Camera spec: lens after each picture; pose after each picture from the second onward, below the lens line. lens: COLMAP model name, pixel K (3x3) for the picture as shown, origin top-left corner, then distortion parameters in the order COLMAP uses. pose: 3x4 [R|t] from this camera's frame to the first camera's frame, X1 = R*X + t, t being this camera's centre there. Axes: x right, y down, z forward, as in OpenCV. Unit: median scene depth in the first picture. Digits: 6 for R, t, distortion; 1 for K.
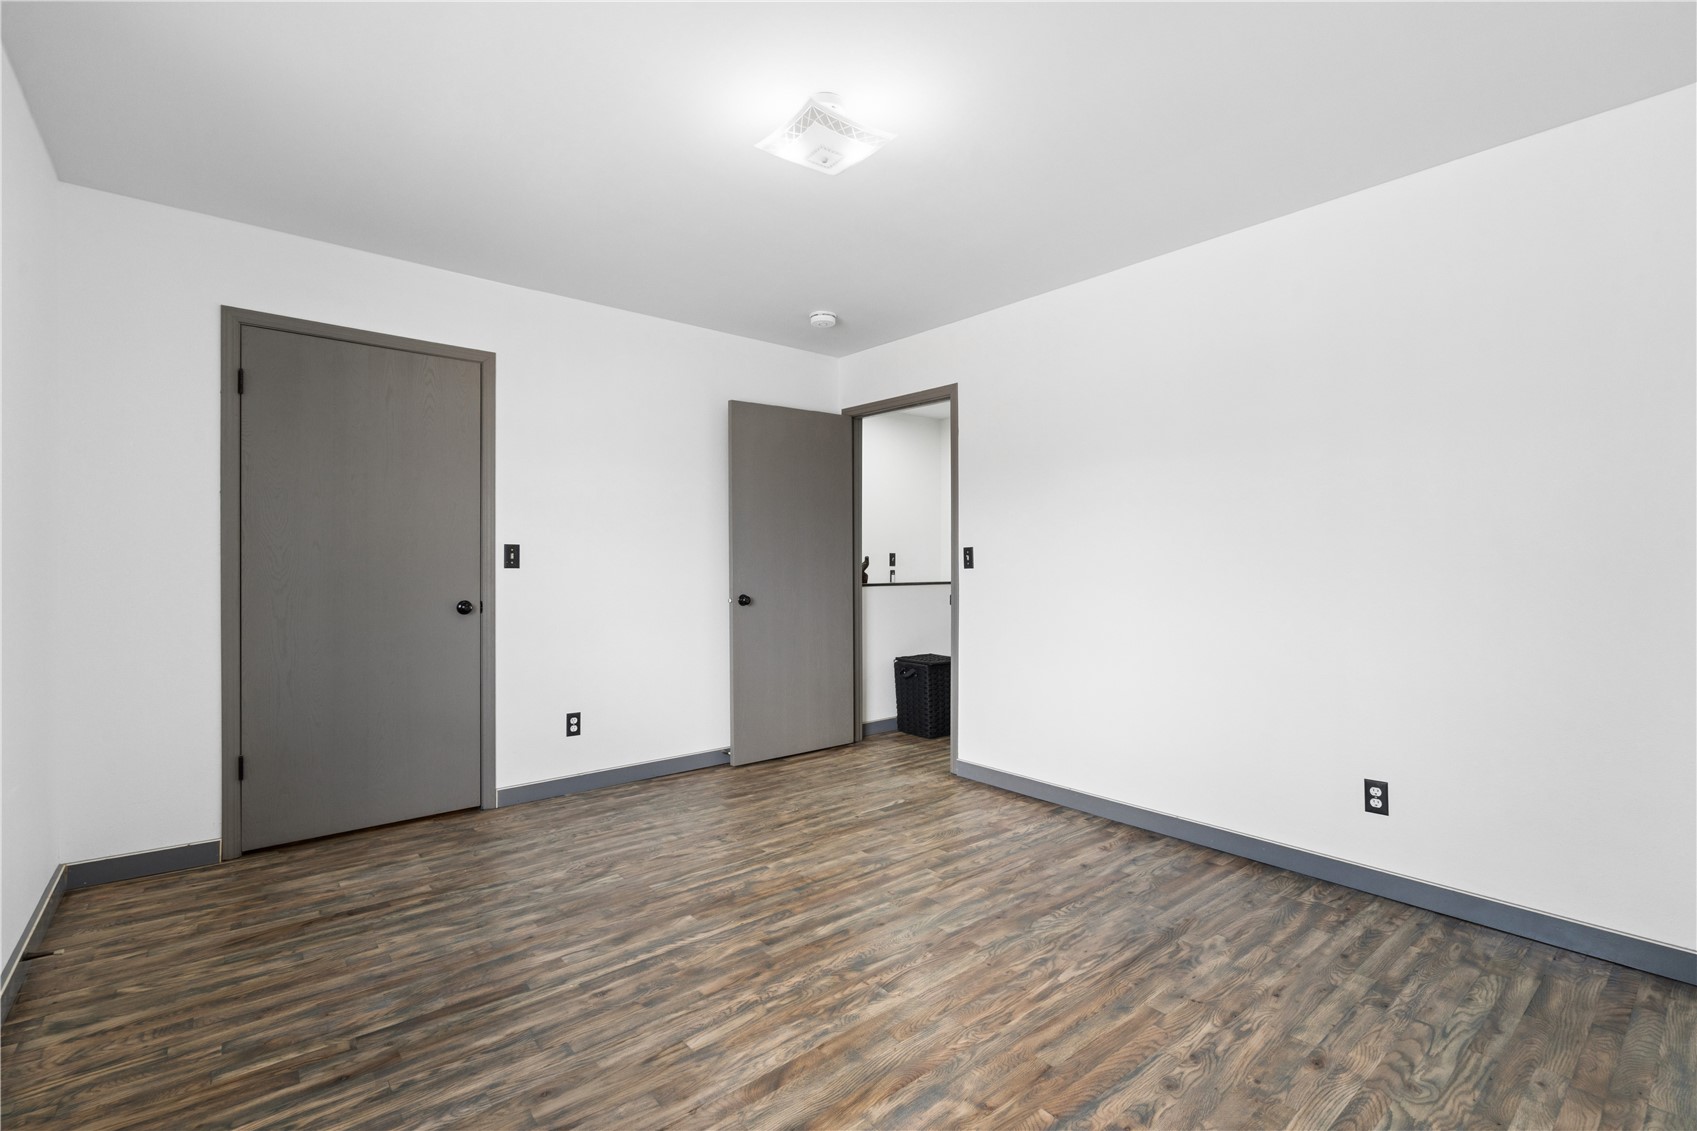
lens RADIAL K [[770.1, 0, 857.6], [0, 770.1, 559.7], [0, 0, 1]] dist [-0.002213, 0.000124]
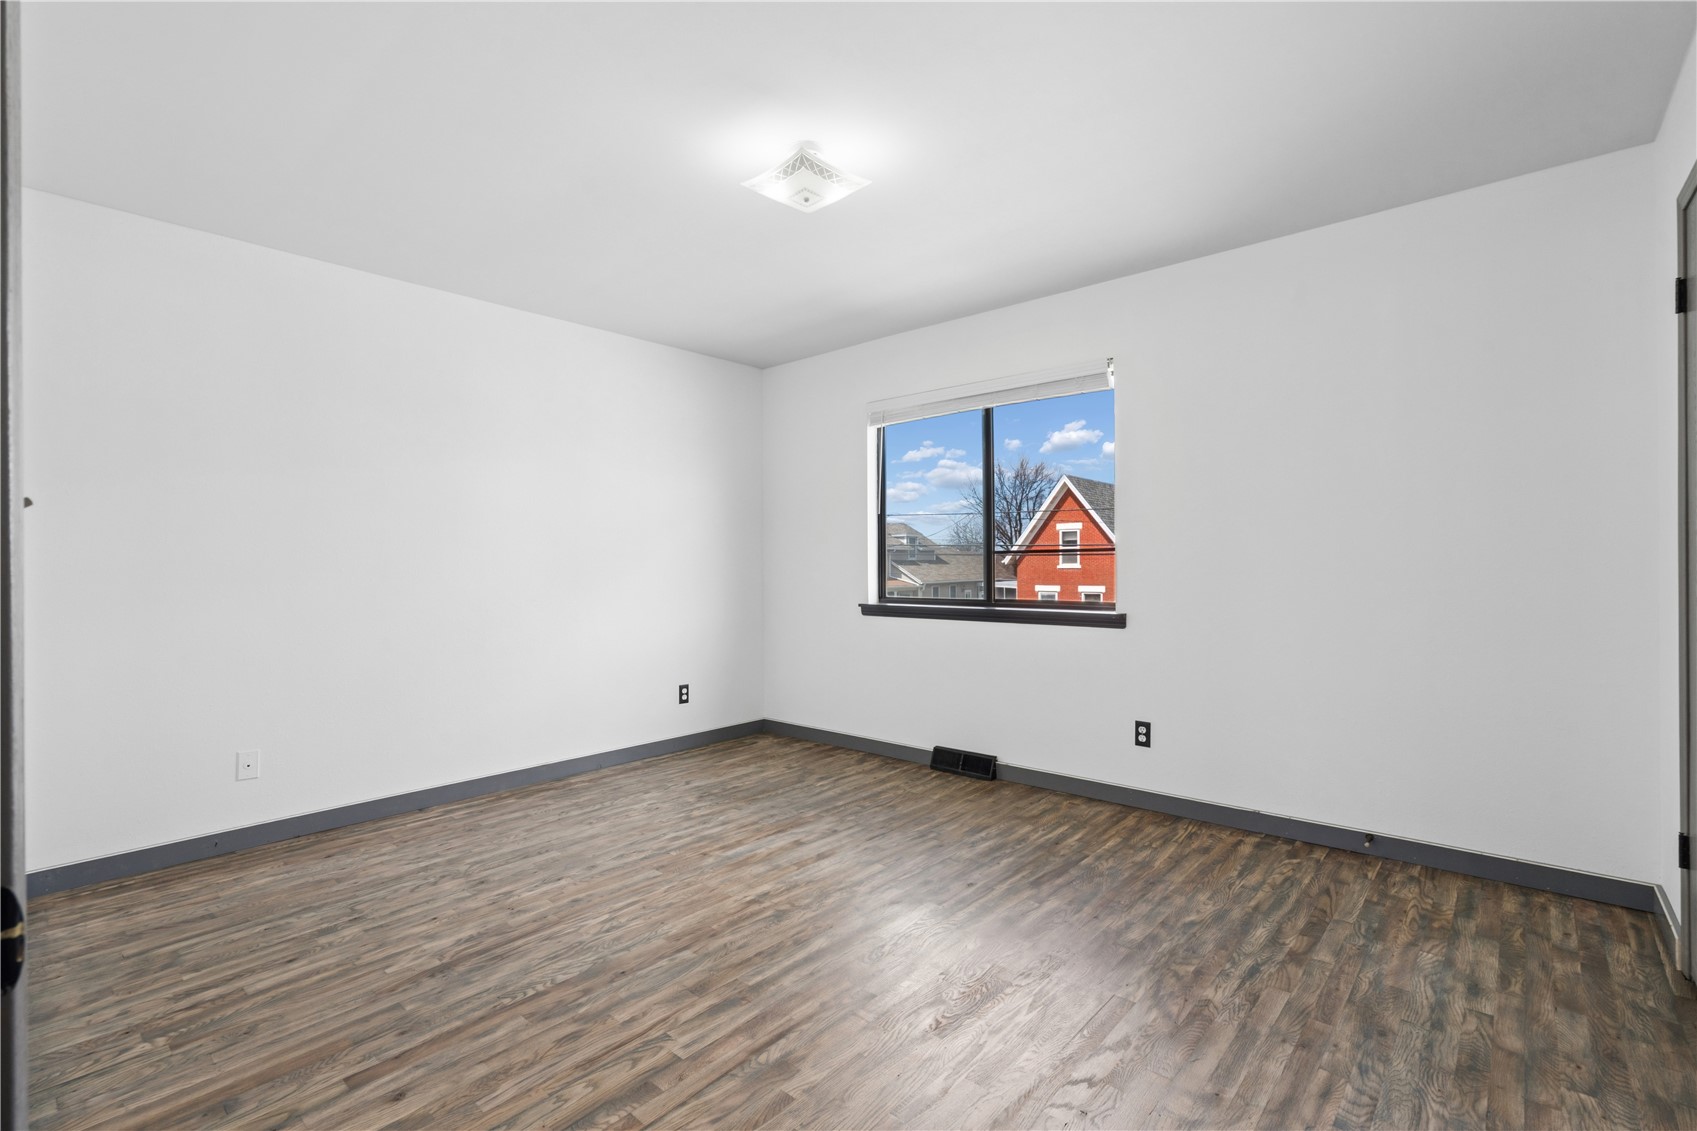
lens RADIAL K [[770.1, 0, 857.6], [0, 770.1, 559.7], [0, 0, 1]] dist [-0.002213, 0.000124]
pose [[-0.988329, 0.006115, -0.152209, 0.054767], [0.007694, 0.999923, -0.009787, 0.011090], [0.152137, -0.010844, -0.988300, 2.059590]]
